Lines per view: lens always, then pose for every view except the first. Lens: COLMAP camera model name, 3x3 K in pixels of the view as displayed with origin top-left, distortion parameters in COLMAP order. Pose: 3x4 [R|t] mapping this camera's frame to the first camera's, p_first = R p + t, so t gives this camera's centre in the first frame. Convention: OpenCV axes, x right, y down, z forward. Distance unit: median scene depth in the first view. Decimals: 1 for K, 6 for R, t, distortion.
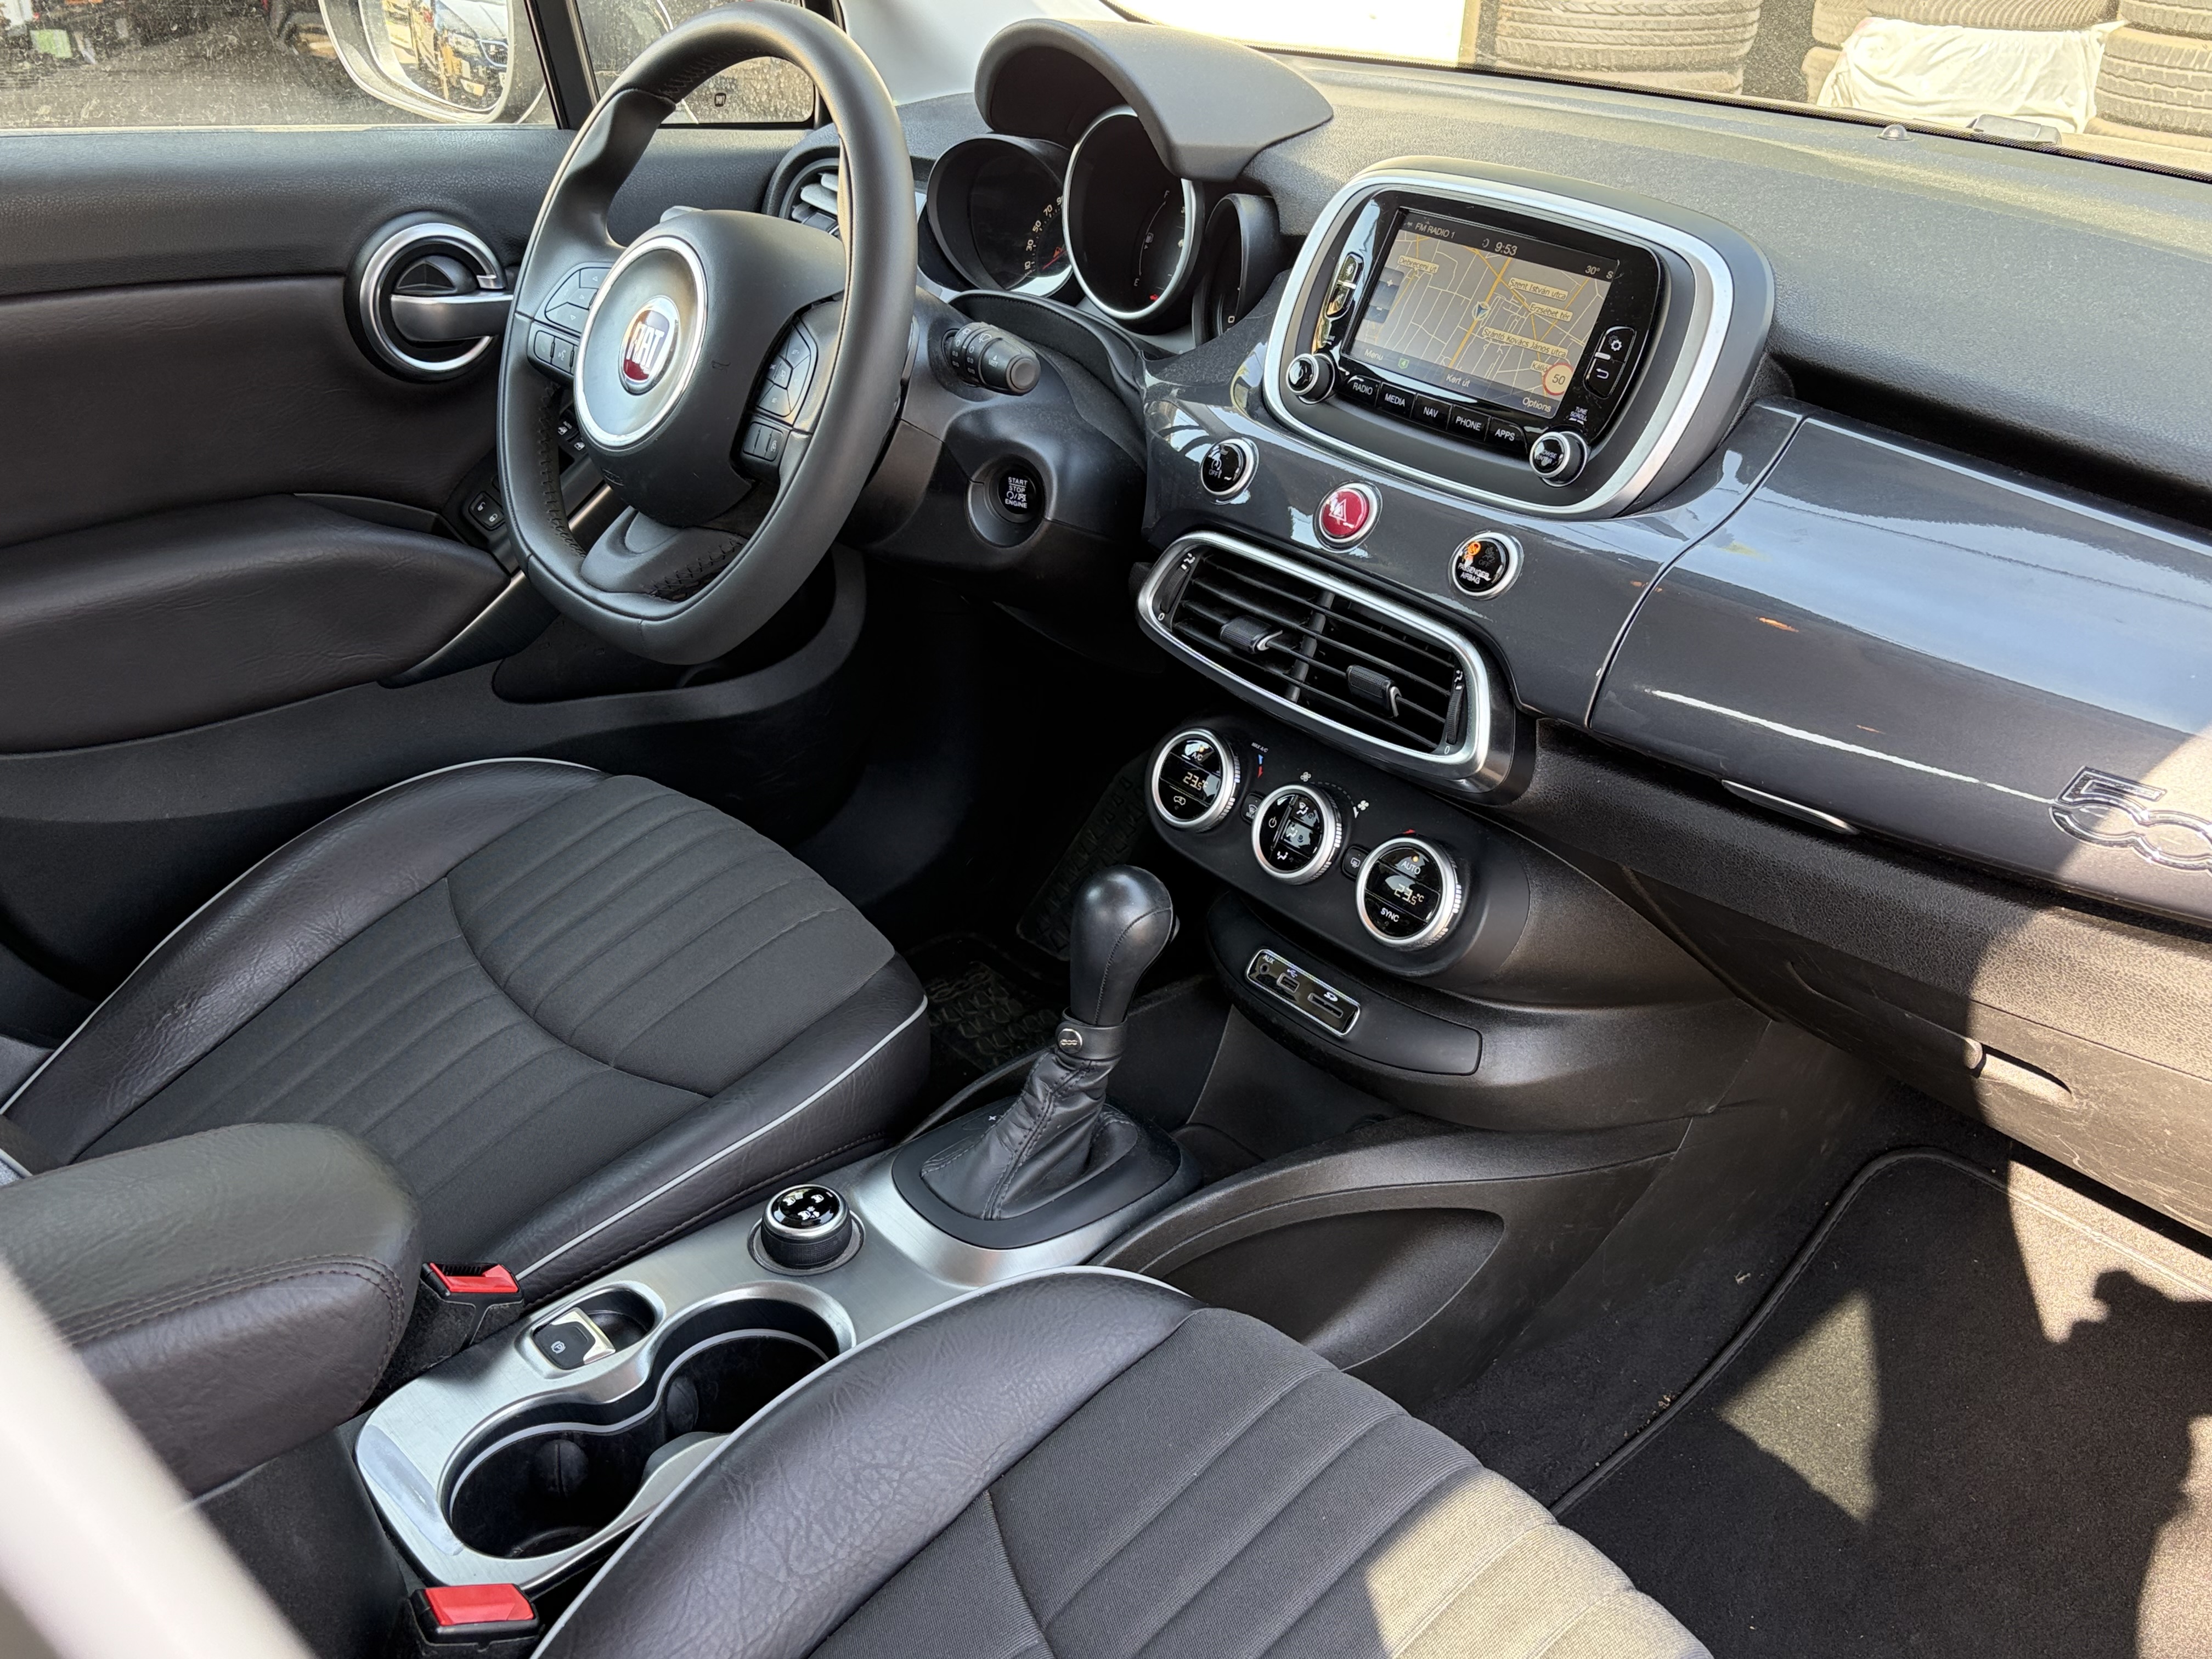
lens RADIAL K [[1985.5, 0, 1105.2], [0, 1985.5, 815.2], [0, 0, 1]] dist [0.022587, -0.020689]
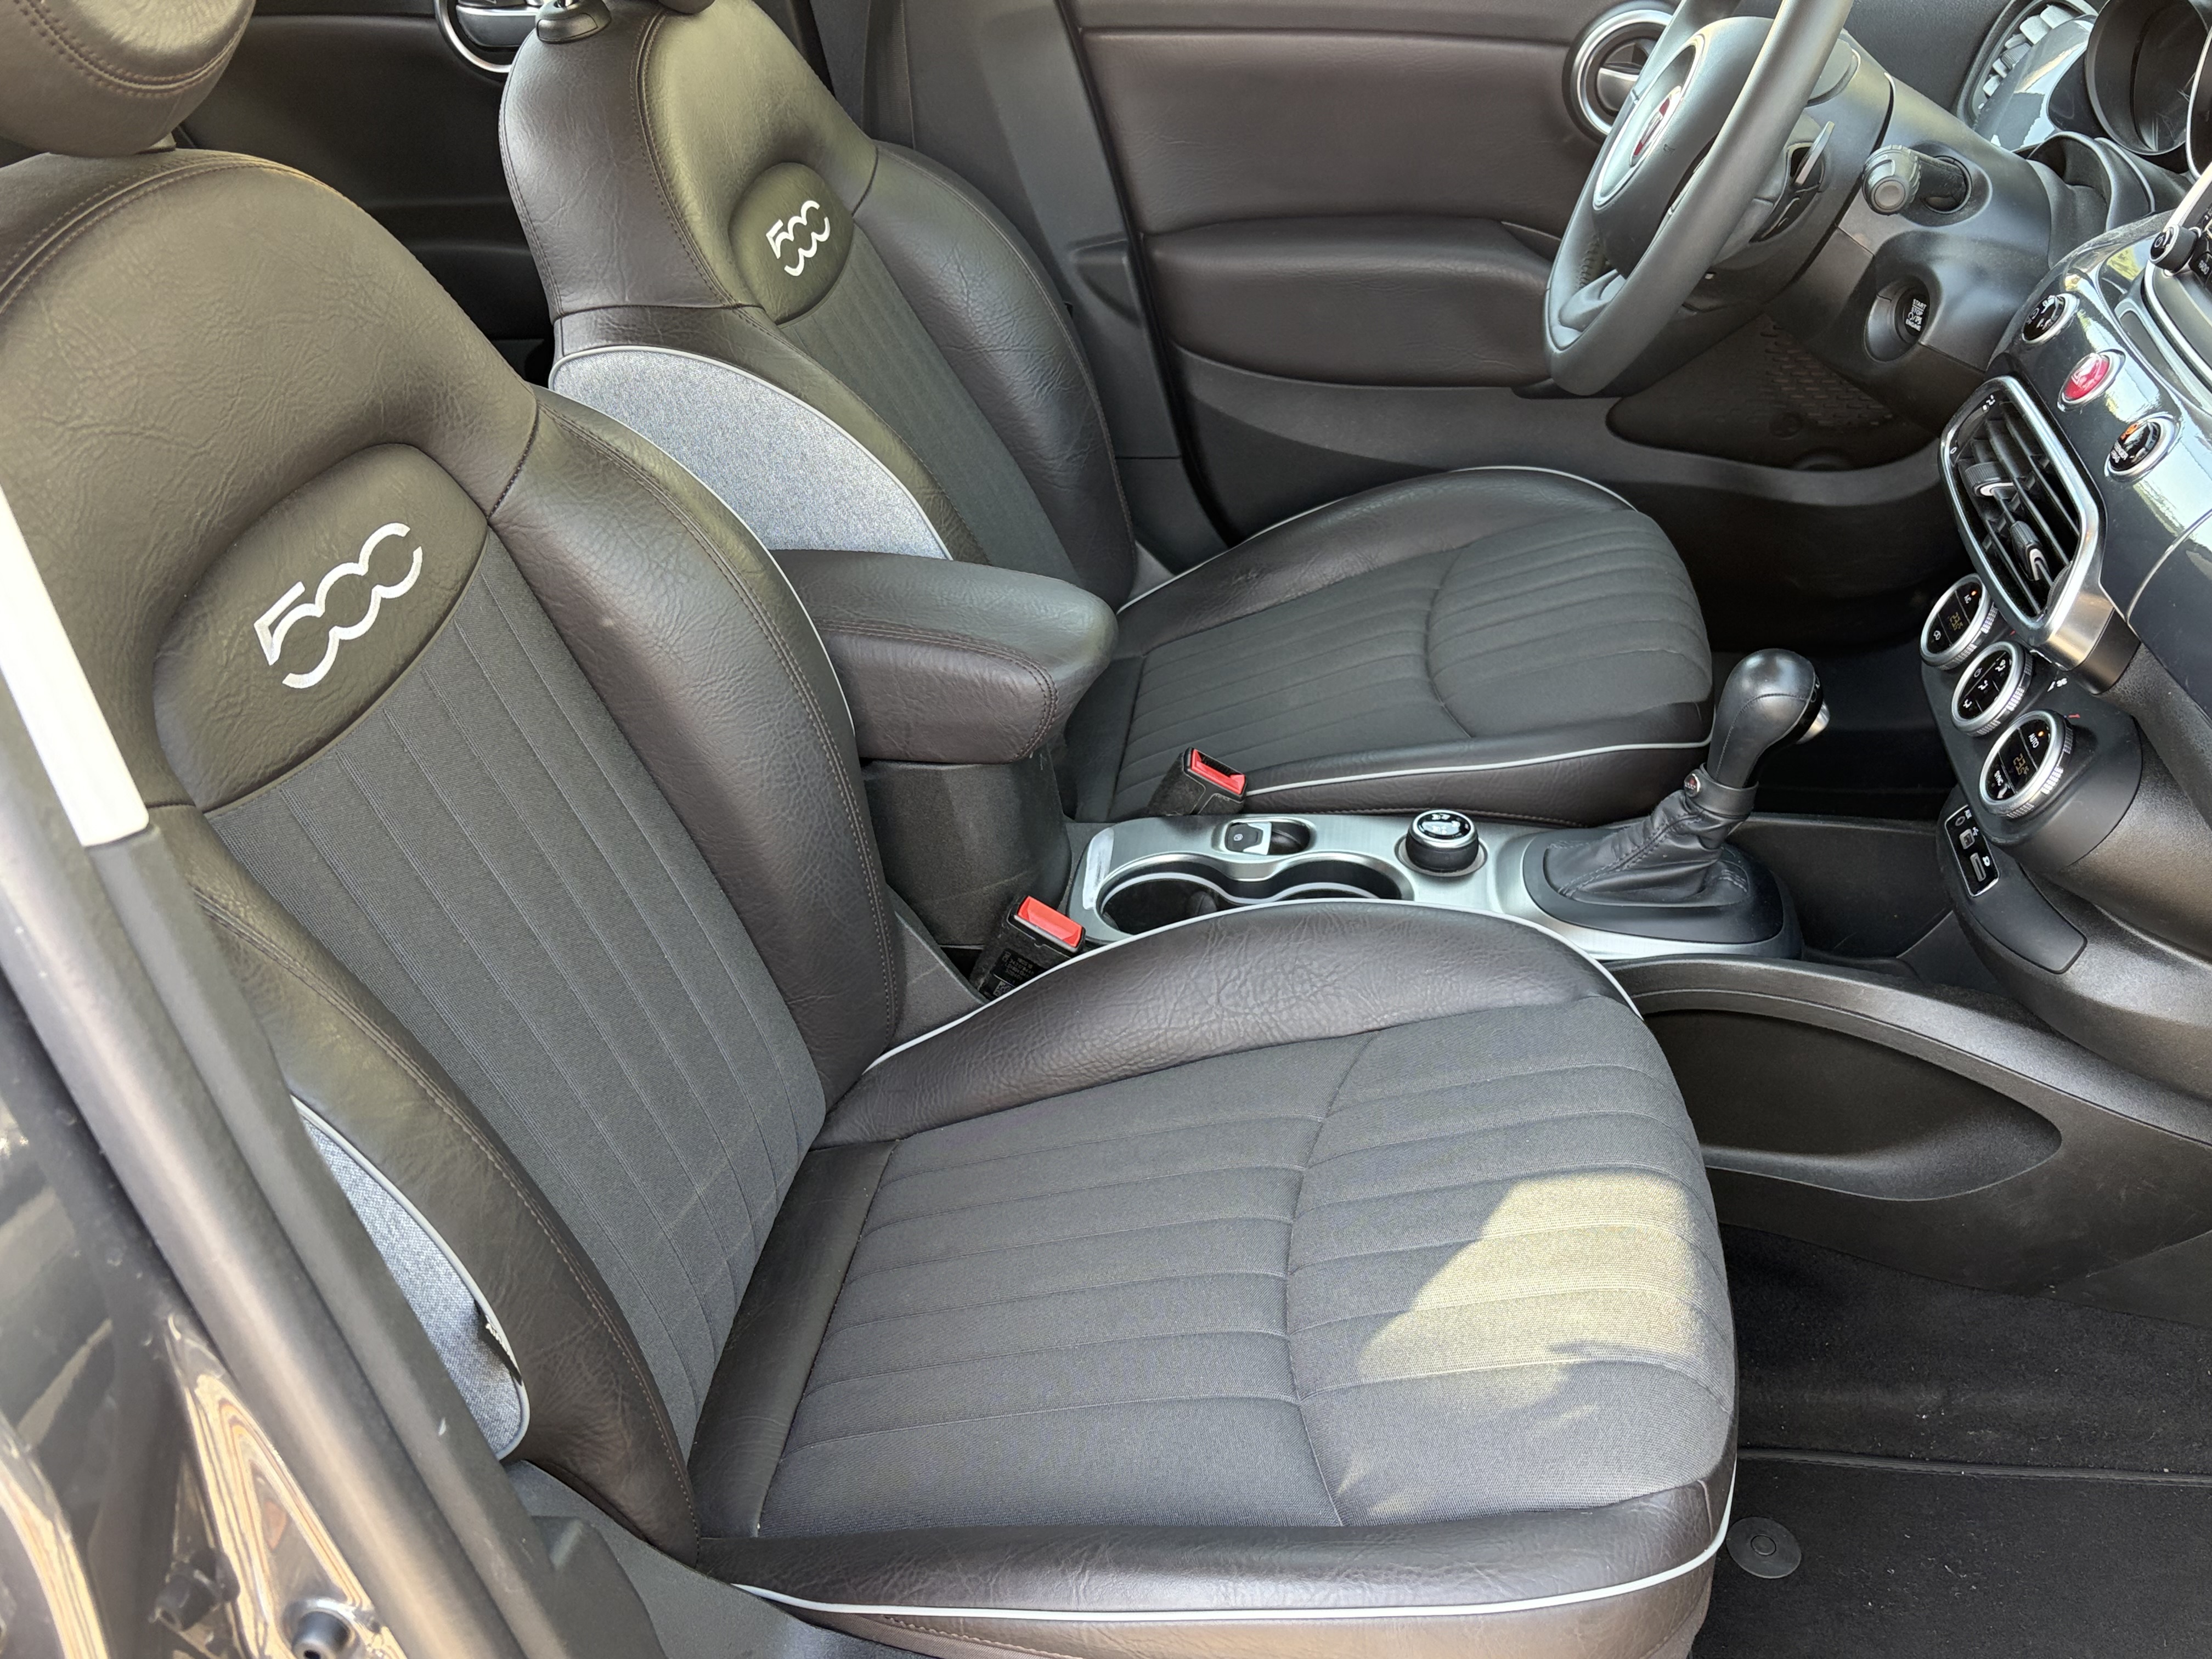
lens RADIAL K [[1985.5, 0, 1107.6], [0, 1985.5, 838.1], [0, 0, 1]] dist [0.022587, -0.020689]
pose [[0.657303, 0.370797, -0.656097, 0.516330], [-0.303626, 0.927099, 0.219771, -0.007052], [0.689757, 0.054752, 0.721968, -0.051267]]
